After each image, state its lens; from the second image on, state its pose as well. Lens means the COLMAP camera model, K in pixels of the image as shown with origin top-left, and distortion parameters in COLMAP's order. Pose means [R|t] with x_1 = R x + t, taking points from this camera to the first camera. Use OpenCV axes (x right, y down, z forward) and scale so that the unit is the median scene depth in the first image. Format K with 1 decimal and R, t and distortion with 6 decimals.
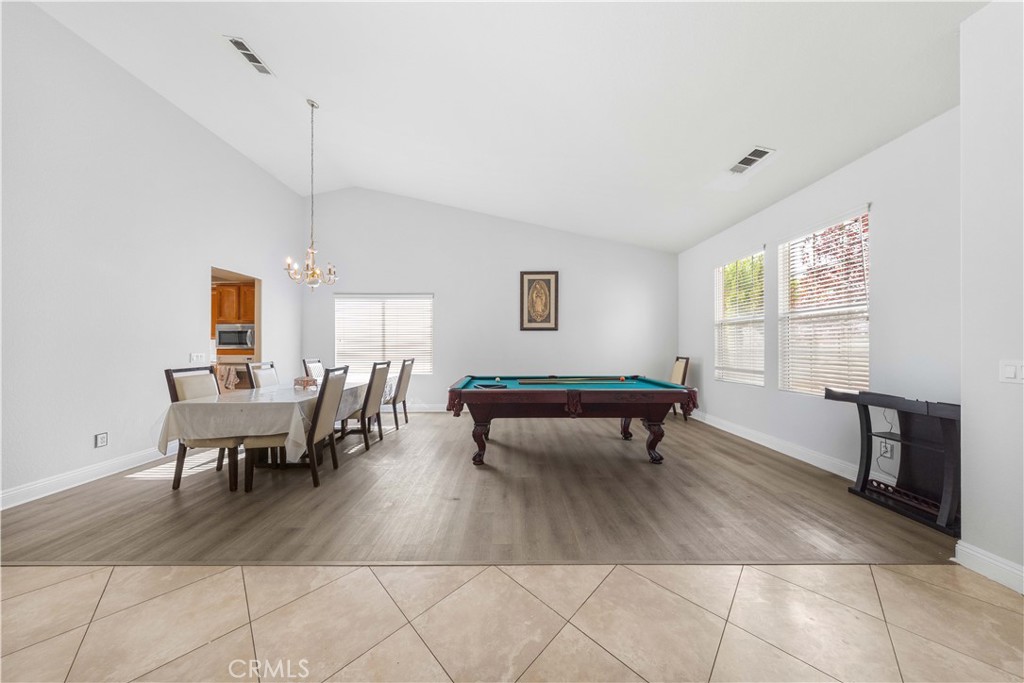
lens RADIAL K [[292.7, 0, 508.1], [0, 292.7, 345.1], [0, 0, 1]] dist [0.005664, -0.000112]
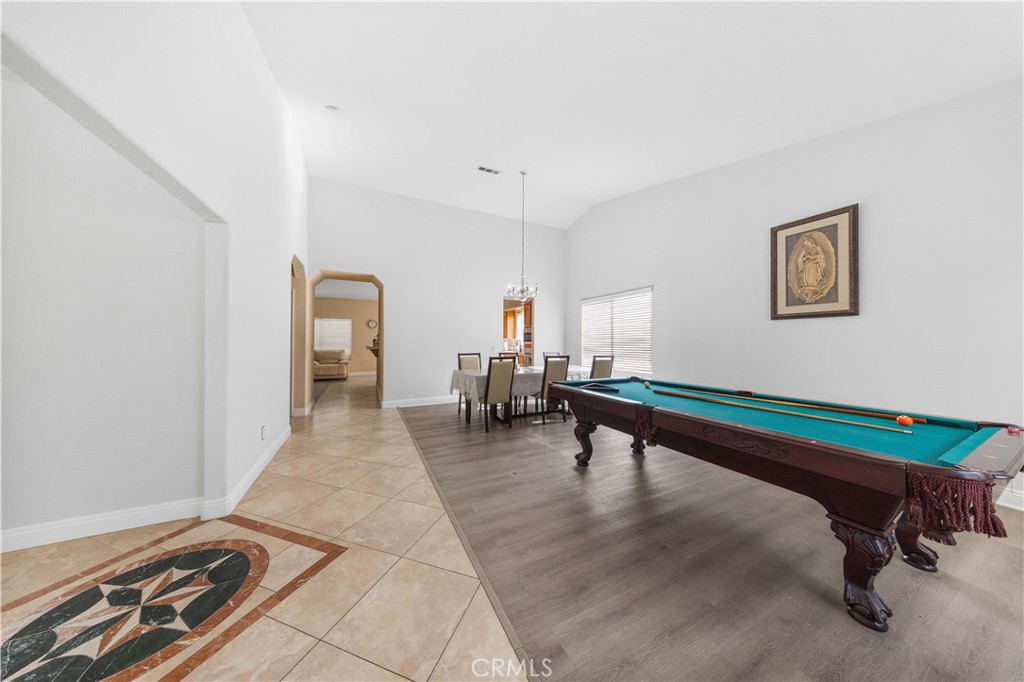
lens RADIAL K [[292.7, 0, 512.5], [0, 292.7, 341.0], [0, 0, 1]] dist [0.005664, -0.000112]
pose [[0.450909, -0.000801, -0.892570, 0.365353], [-0.002508, 0.999995, -0.002165, 0.000003], [0.892567, 0.003215, 0.450904, 0.198906]]
